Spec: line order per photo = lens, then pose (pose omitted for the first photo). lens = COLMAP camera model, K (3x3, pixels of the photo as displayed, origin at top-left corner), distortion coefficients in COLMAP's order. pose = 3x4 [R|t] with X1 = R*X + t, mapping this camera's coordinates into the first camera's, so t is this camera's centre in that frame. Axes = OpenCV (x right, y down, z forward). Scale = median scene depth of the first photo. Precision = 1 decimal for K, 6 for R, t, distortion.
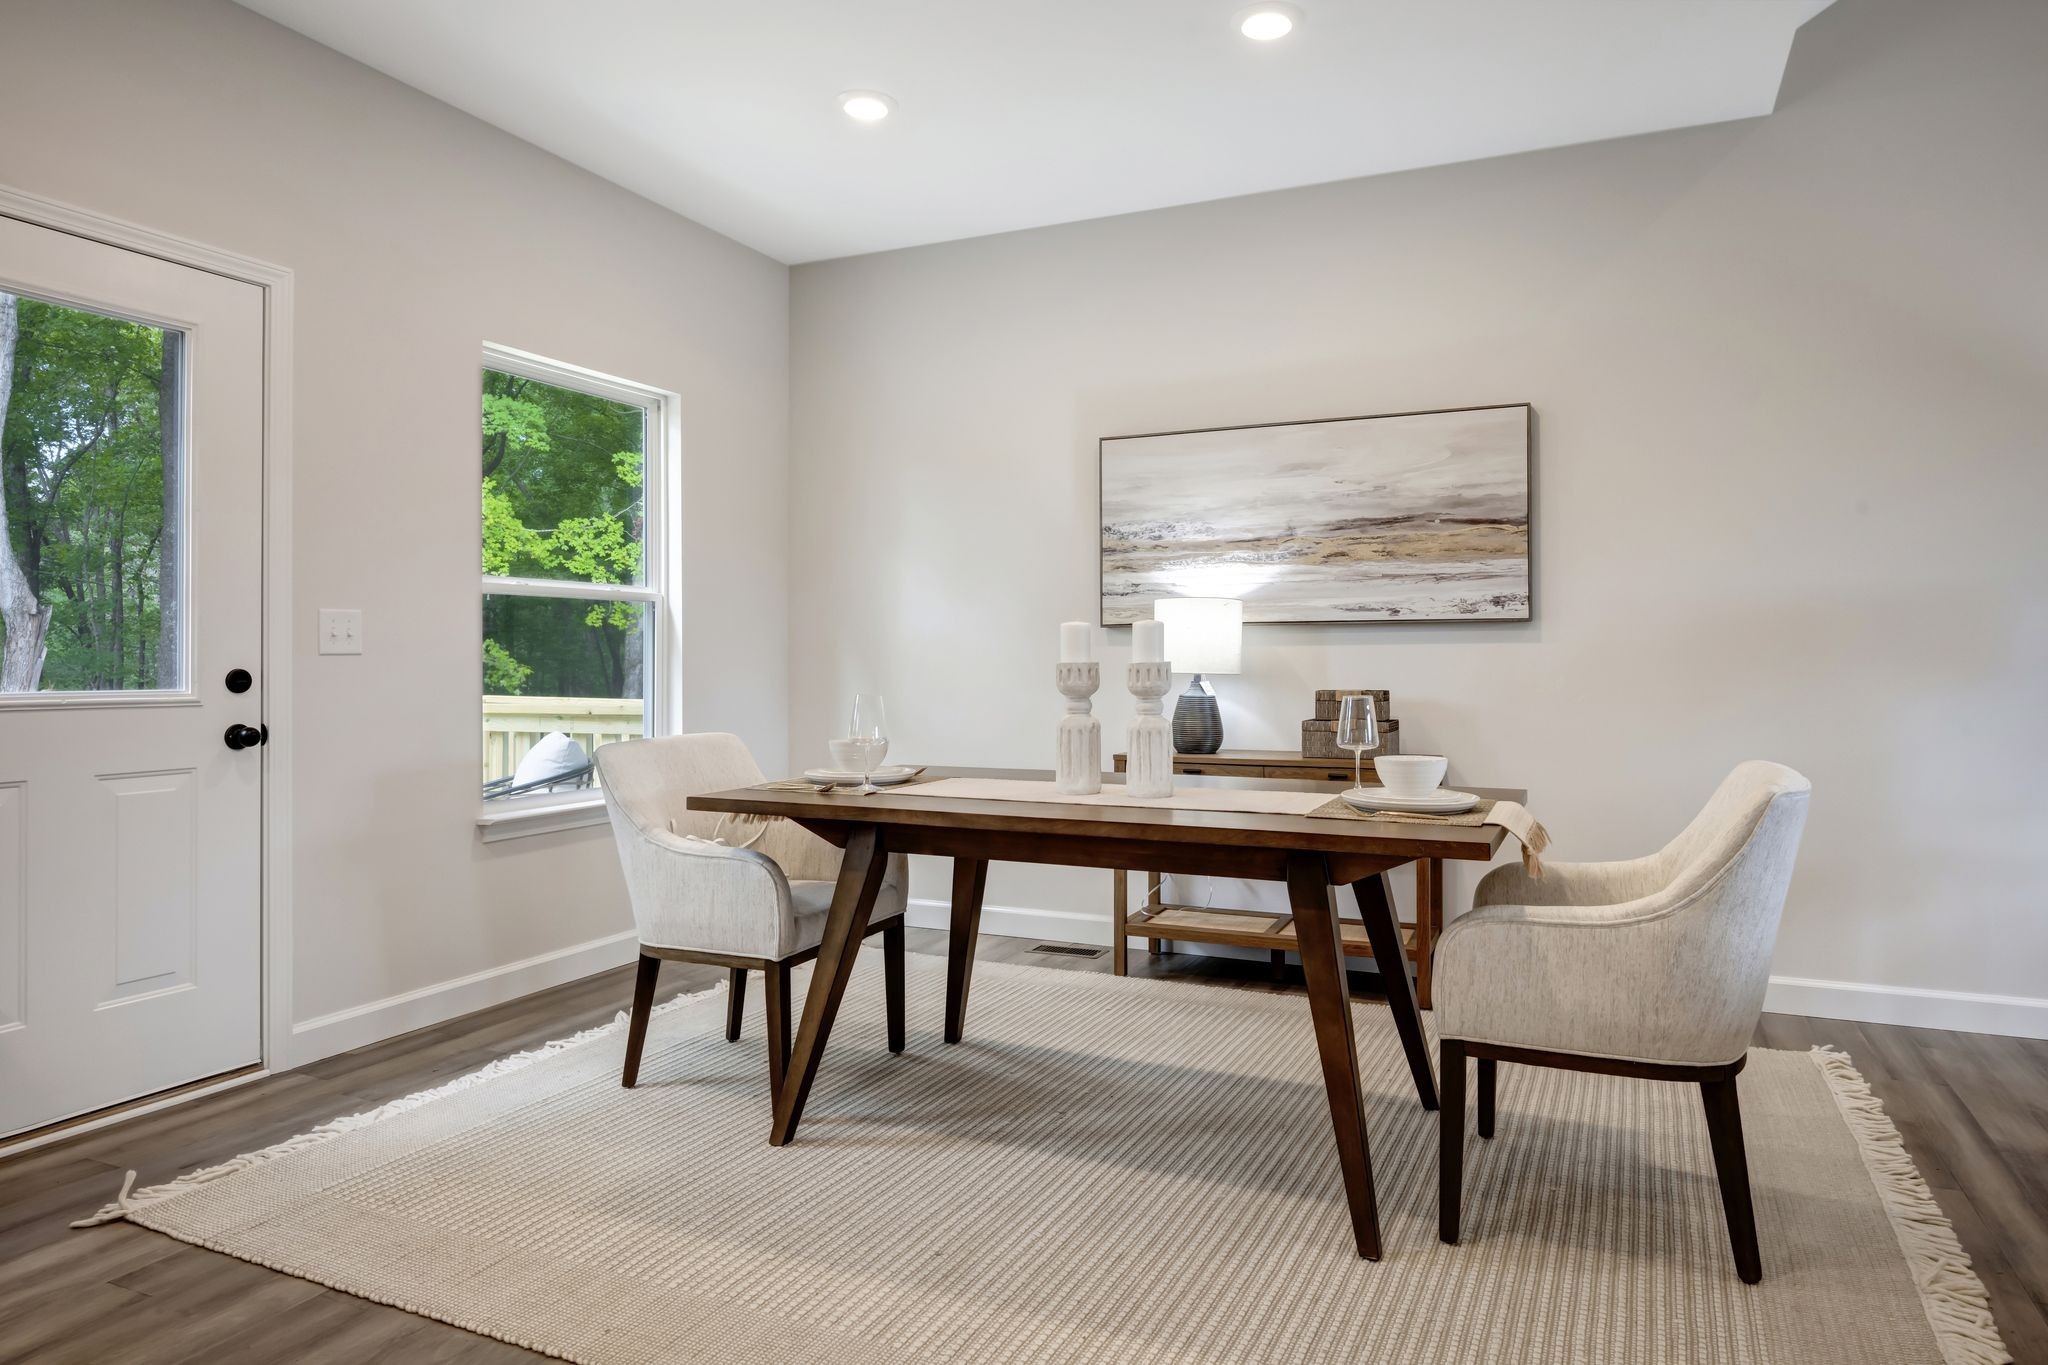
lens RADIAL K [[1295.0, 0, 1024.0], [0, 1295.0, 682.5], [0, 0, 1]] dist [0.001202, 0.001102]
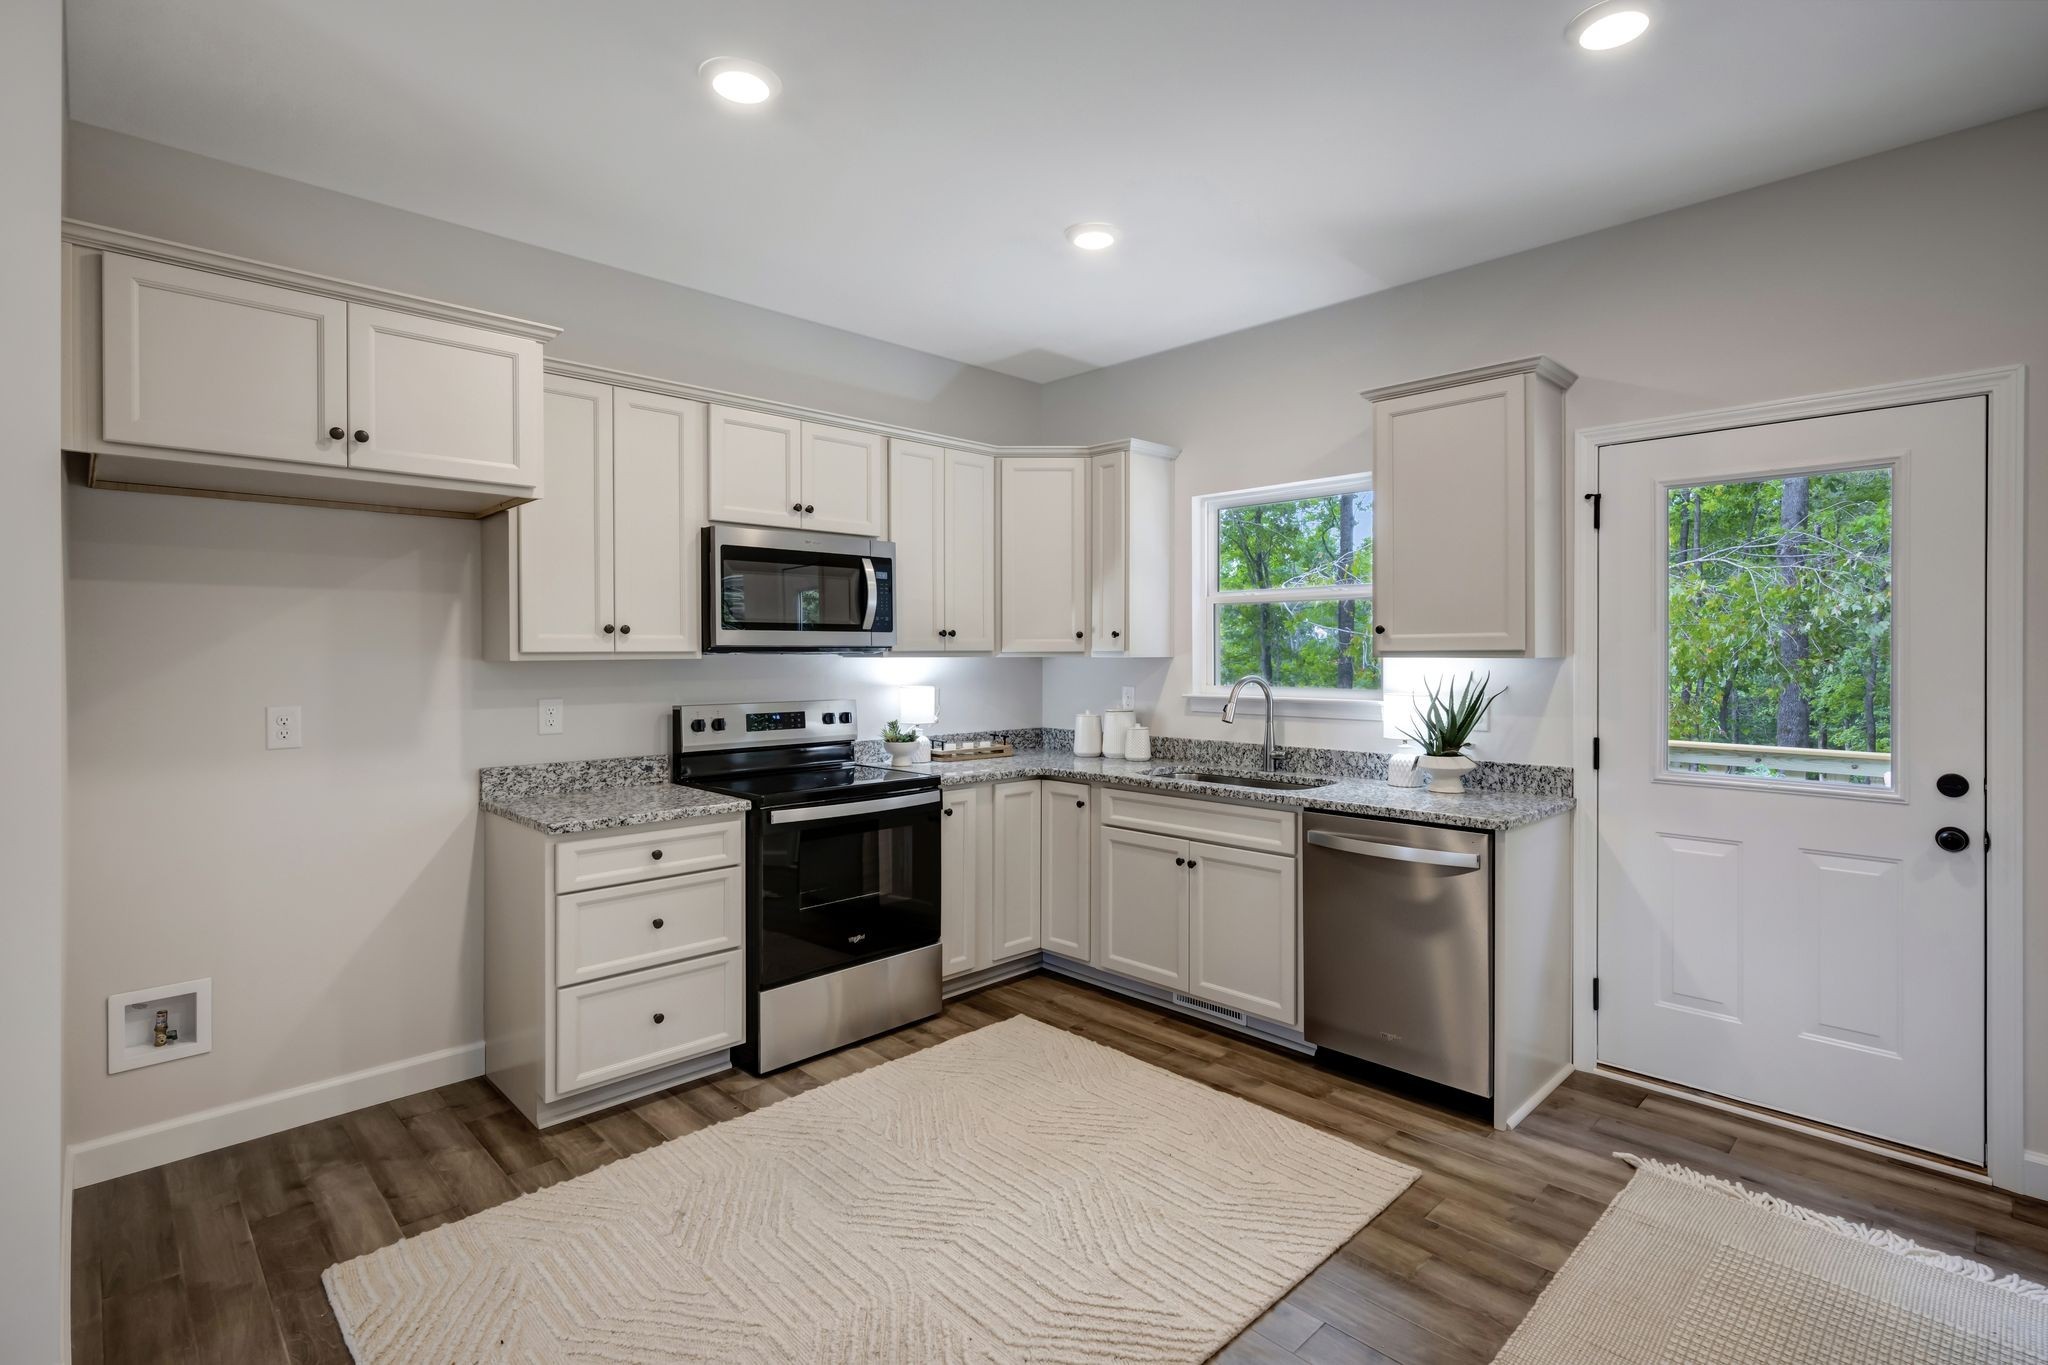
lens RADIAL K [[960.6, 0, 1024.2], [0, 960.6, 652.9], [0, 0, 1]] dist [0.000597, 0.000339]
pose [[-0.351900, 0.000193, -0.936038, 0.418298], [-0.011185, 0.999928, 0.004412, -0.113560], [0.935971, 0.012022, -0.351873, 0.632540]]
